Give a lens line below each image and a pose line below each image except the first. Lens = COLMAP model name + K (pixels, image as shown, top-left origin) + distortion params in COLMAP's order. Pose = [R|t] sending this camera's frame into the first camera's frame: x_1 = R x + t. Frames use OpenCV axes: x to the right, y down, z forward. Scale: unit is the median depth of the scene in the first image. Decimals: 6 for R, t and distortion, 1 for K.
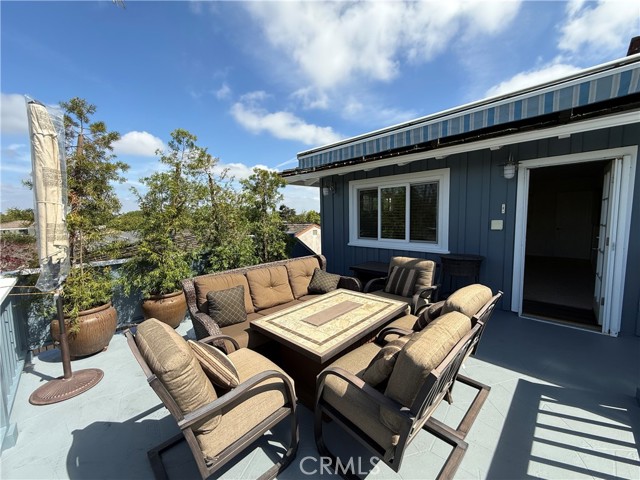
lens RADIAL K [[255.4, 0, 318.3], [0, 255.4, 239.8], [0, 0, 1]] dist [-0.000661, 0.000026]
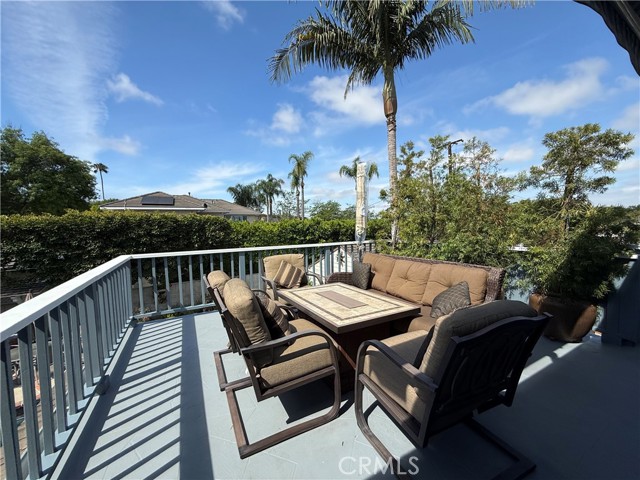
lens RADIAL K [[255.4, 0, 318.3], [0, 255.4, 239.8], [0, 0, 1]] dist [-0.000661, 0.000026]
pose [[-0.295987, 0.090073, -0.950936, 1.162608], [-0.055523, 0.992238, 0.111267, -0.087306], [0.953577, 0.085732, -0.288689, 1.271711]]
